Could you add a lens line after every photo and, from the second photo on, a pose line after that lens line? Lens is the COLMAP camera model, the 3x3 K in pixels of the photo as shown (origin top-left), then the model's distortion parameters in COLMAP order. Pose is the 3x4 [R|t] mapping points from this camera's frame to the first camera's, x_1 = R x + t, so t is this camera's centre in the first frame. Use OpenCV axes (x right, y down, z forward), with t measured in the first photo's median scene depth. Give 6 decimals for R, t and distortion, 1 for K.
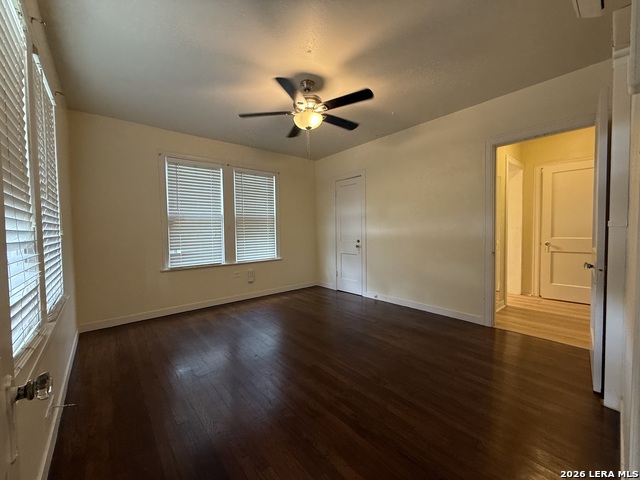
lens RADIAL K [[255.4, 0, 317.7], [0, 255.4, 239.0], [0, 0, 1]] dist [-0.000095, -0.000148]
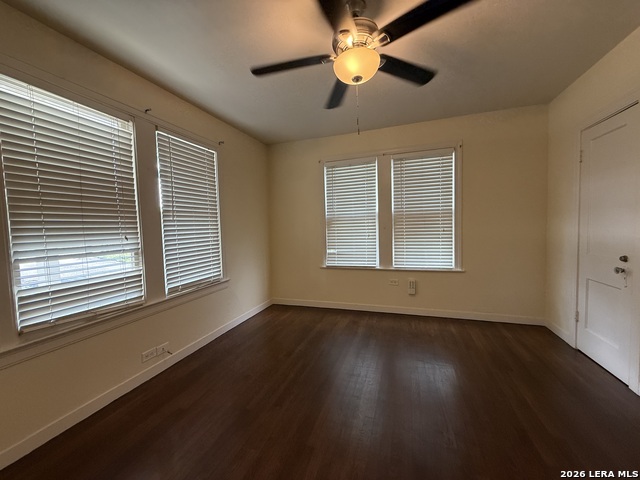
lens RADIAL K [[255.4, 0, 317.7], [0, 255.4, 239.0], [0, 0, 1]] dist [-0.000095, -0.000148]
pose [[0.508848, 0.044016, -0.859731, 0.283633], [-0.010211, 0.998930, 0.045099, -0.040999], [0.860796, -0.014170, 0.508753, 0.359842]]
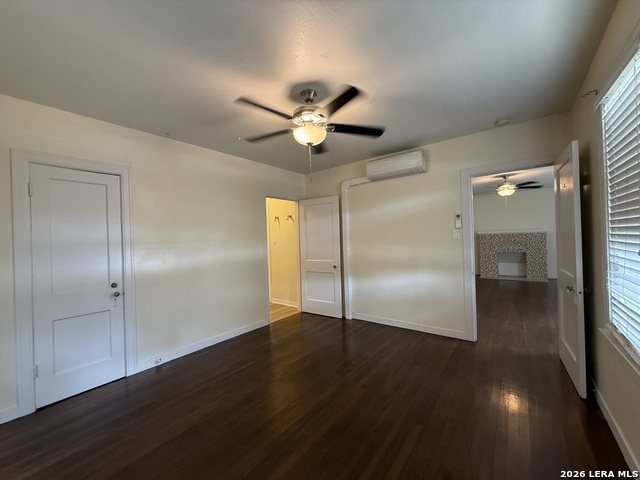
lens RADIAL K [[255.4, 0, 317.7], [0, 255.4, 239.0], [0, 0, 1]] dist [-0.000095, -0.000148]
pose [[-0.206637, 0.024153, 0.978120, -0.535517], [0.070695, 0.997451, -0.009696, -0.061168], [-0.975860, 0.067145, -0.207817, 0.713613]]
